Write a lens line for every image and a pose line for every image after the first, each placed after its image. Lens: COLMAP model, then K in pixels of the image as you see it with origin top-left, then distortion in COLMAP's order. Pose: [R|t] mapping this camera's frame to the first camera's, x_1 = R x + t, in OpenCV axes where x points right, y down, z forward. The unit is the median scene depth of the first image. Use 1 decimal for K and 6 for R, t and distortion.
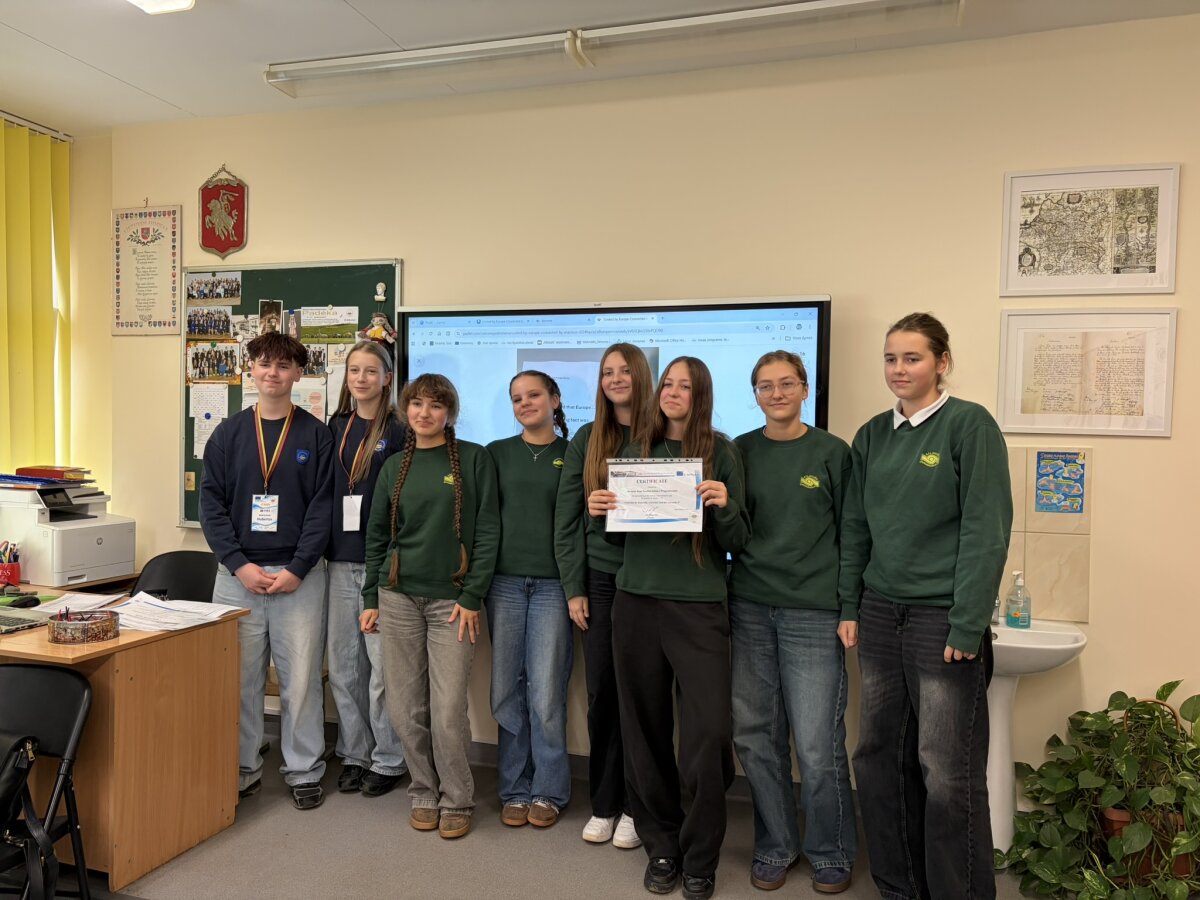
lens RADIAL K [[904.4, 0, 600.0], [0, 904.4, 450.0], [0, 0, 1]] dist [0.021963, -0.002920]
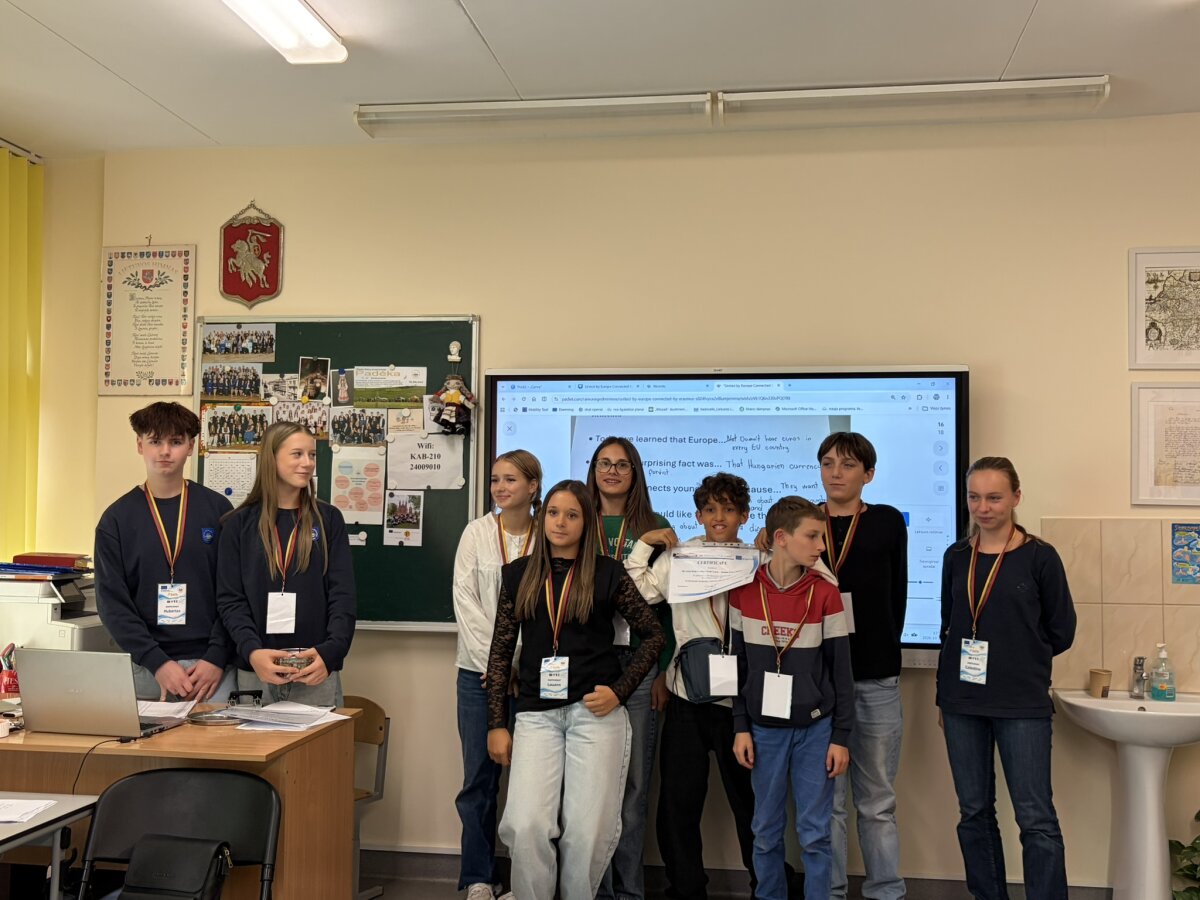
lens RADIAL K [[1223.1, 0, 593.7], [0, 1223.1, 441.9], [0, 0, 1]] dist [0.165602, -0.452414]
pose [[0.987712, 0.001325, 0.156282, -0.290385], [0.010075, 0.997344, -0.072128, 0.003515], [-0.155963, 0.072817, 0.985075, -0.204811]]
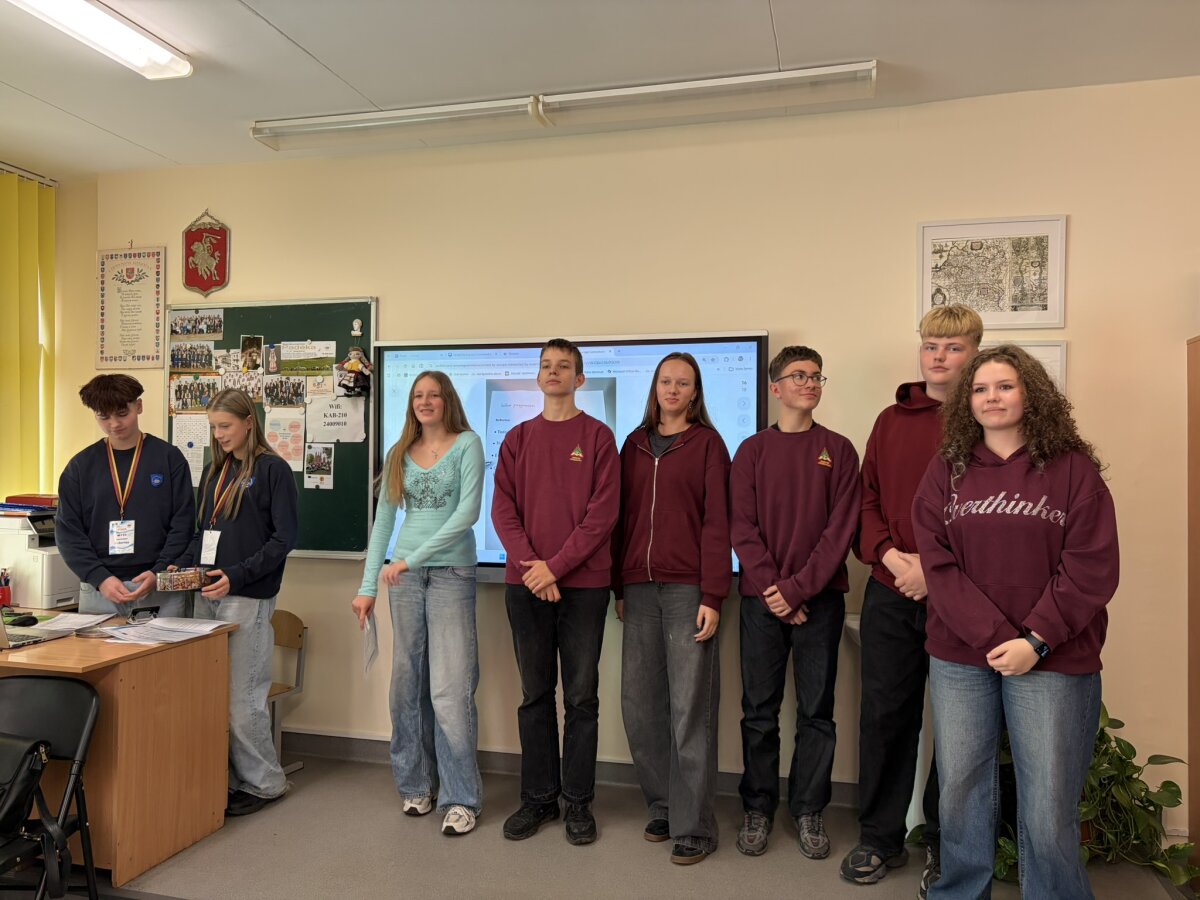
lens RADIAL K [[905.6, 0, 599.6], [0, 905.6, 442.7], [0, 0, 1]] dist [0.019522, 0.003705]
pose [[0.998788, -0.010839, 0.048007, -0.007099], [0.012554, 0.999288, -0.035572, 0.004041], [-0.047587, 0.036132, 0.998213, -0.083759]]
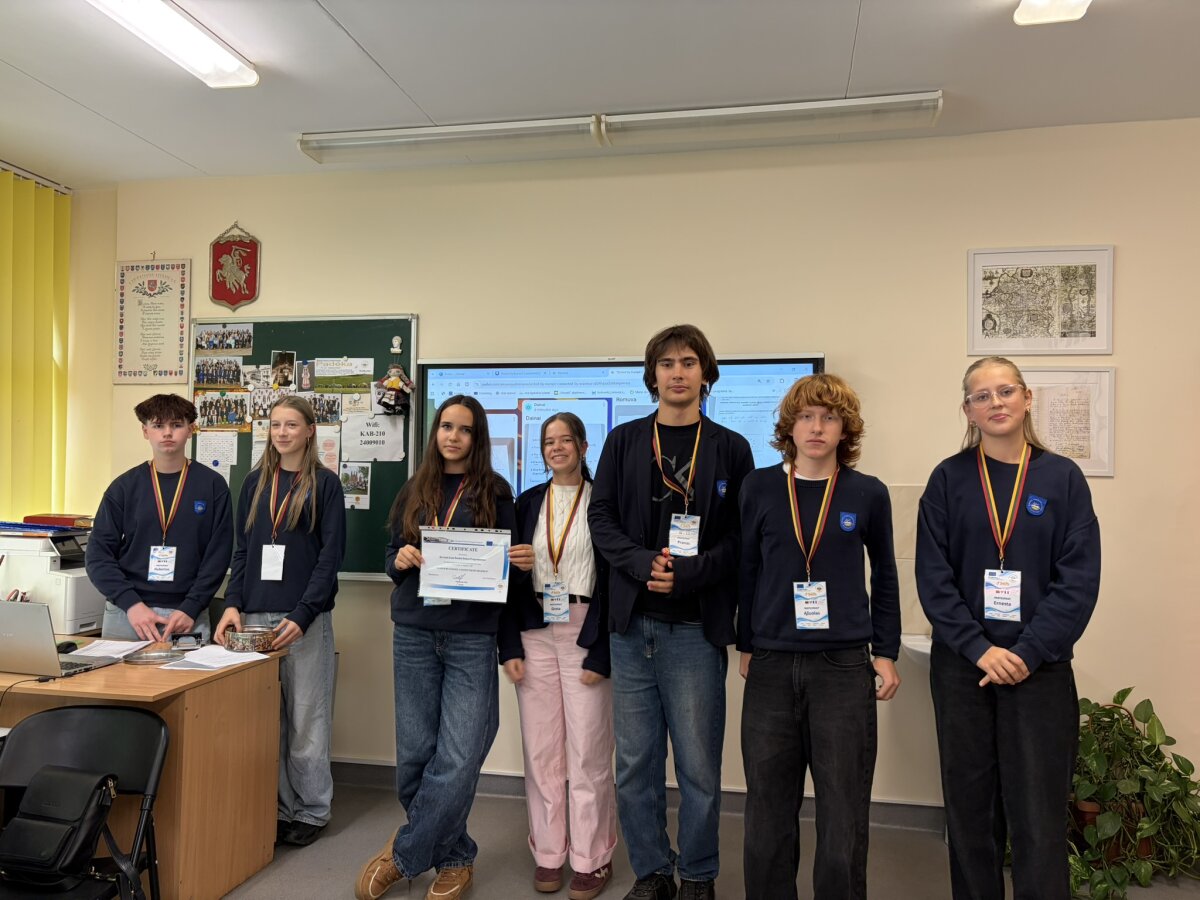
lens RADIAL K [[899.9, 0, 600.7], [0, 899.9, 446.0], [0, 0, 1]] dist [0.028438, -0.013232]
pose [[0.993652, -0.002772, 0.112462, -0.121647], [0.009059, 0.998421, -0.055436, 0.003927], [-0.112131, 0.056103, 0.992108, -0.062993]]
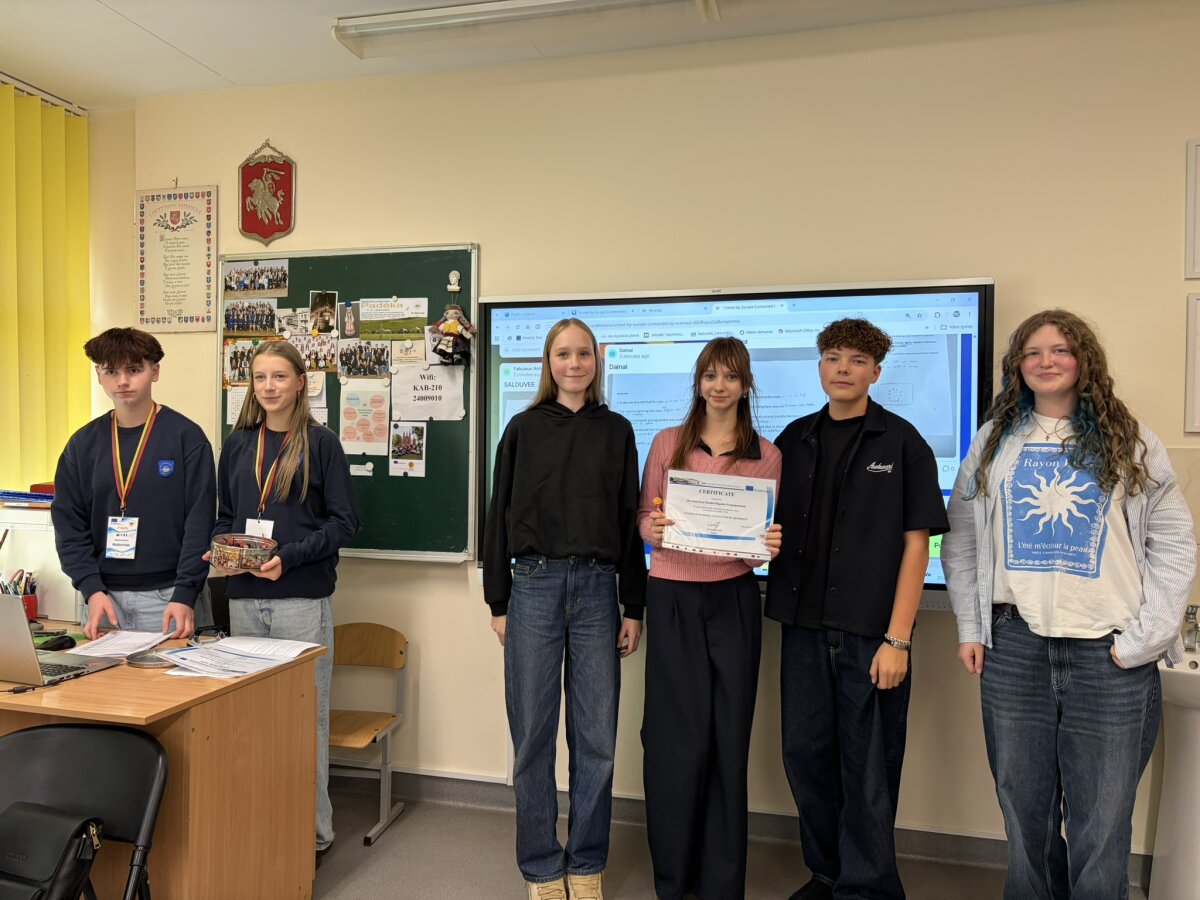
lens RADIAL K [[899.9, 0, 600.7], [0, 899.9, 446.0], [0, 0, 1]] dist [0.028438, -0.013232]
pose [[0.998970, -0.007988, 0.044658, -0.137186], [0.008872, 0.999768, -0.019627, 0.005178], [-0.044491, 0.020003, 0.998810, 0.115174]]
